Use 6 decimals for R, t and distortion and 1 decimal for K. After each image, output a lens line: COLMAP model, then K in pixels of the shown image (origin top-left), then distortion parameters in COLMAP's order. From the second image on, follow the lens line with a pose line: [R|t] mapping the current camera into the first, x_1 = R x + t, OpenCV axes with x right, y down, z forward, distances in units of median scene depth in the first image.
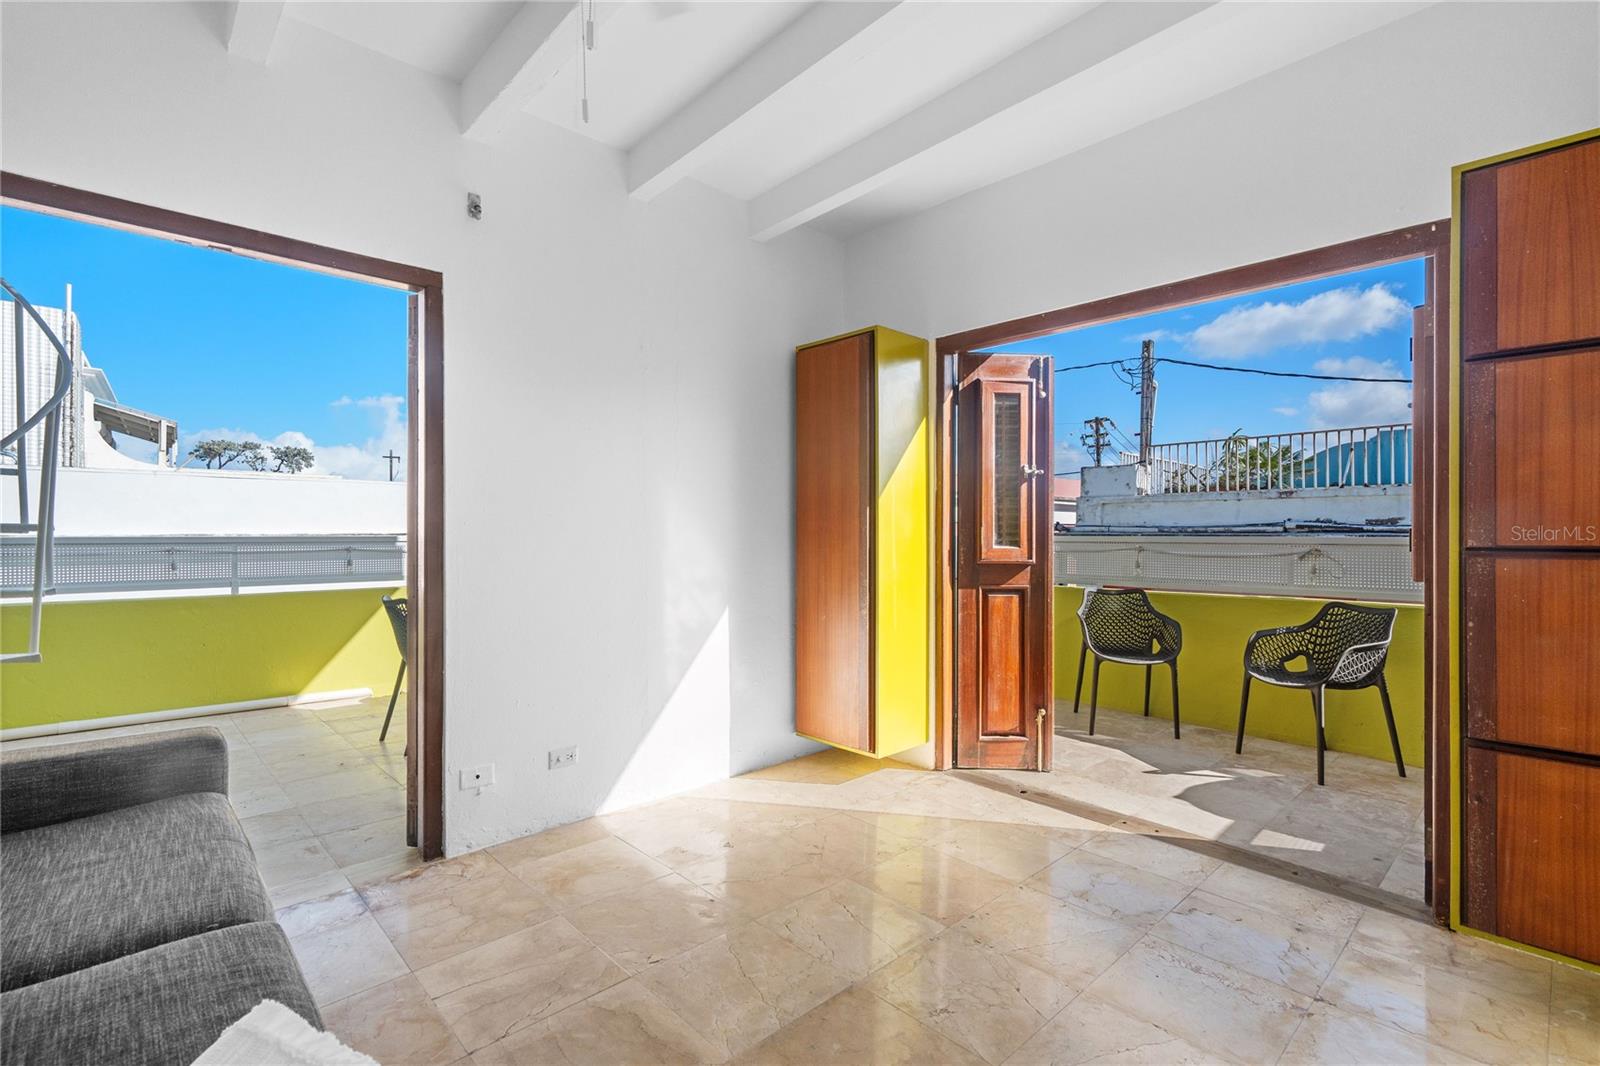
lens RADIAL K [[746.9, 0, 800.0], [0, 746.9, 533.0], [0, 0, 1]] dist [-0.001015, 0.000220]
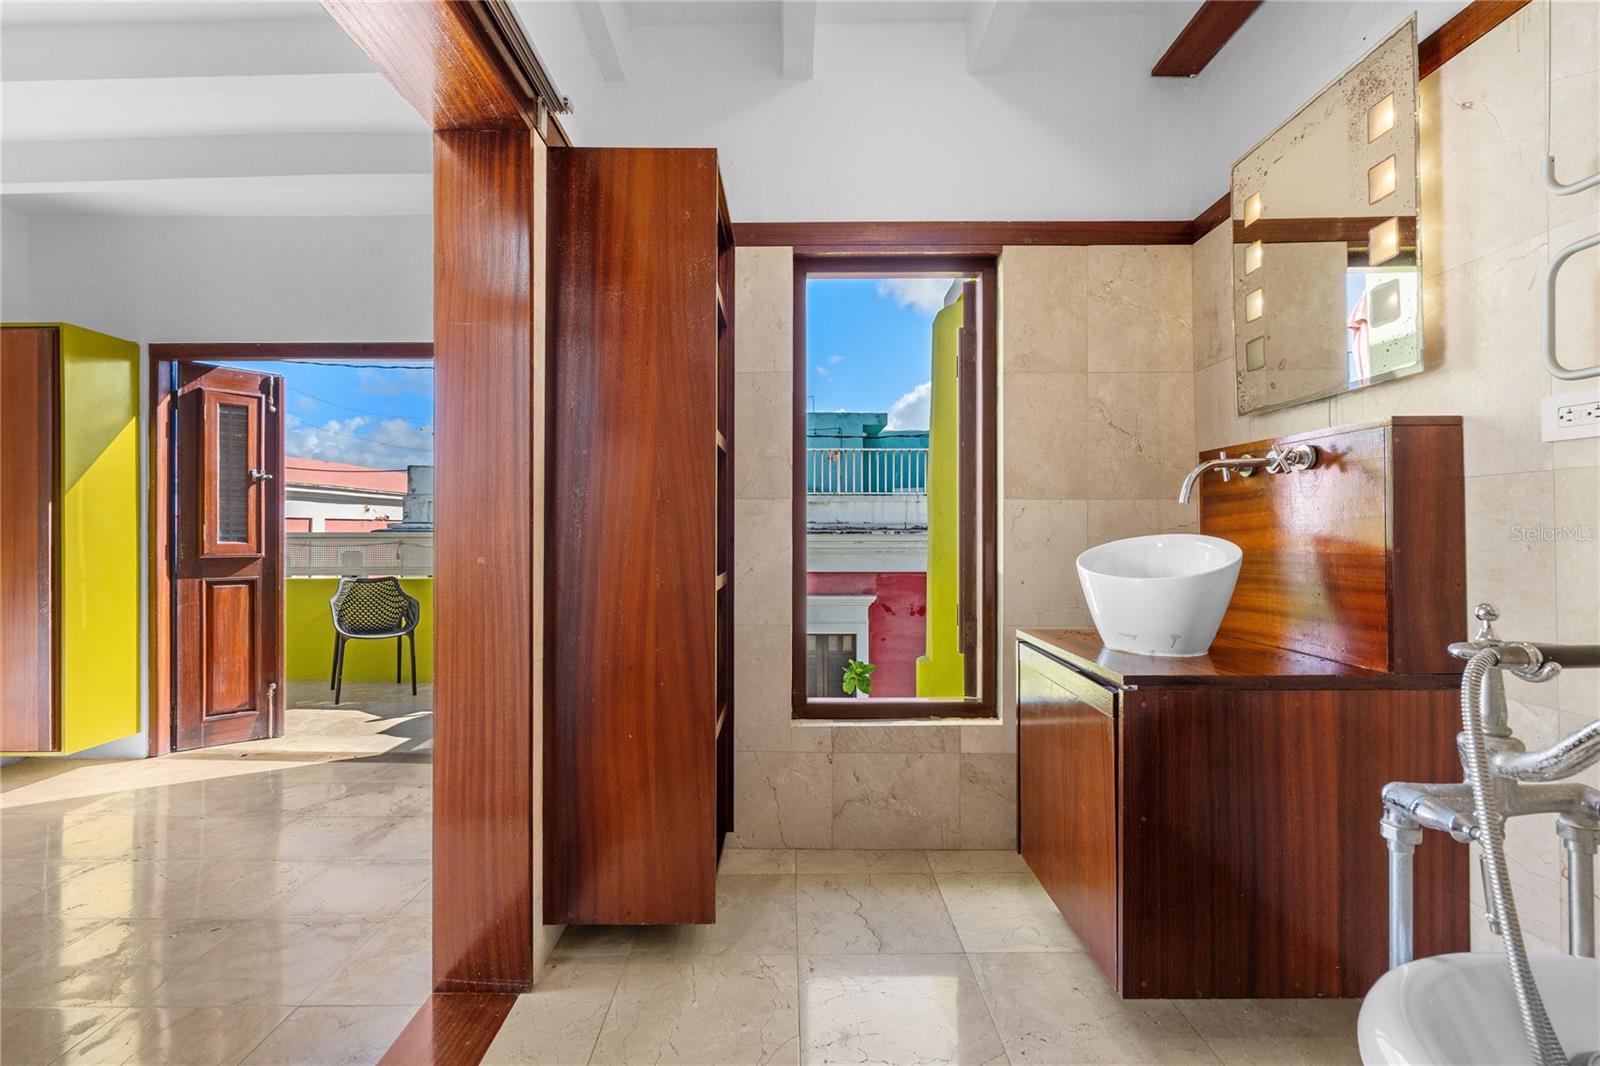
lens RADIAL K [[735.3, 0, 795.3], [0, 735.3, 528.2], [0, 0, 1]] dist [-0.001868, 0.000164]
pose [[0.699139, 0.002066, 0.714983, 0.079387], [-0.001252, 0.999998, -0.001665, -0.001716], [-0.714985, 0.000269, 0.699140, -0.360999]]
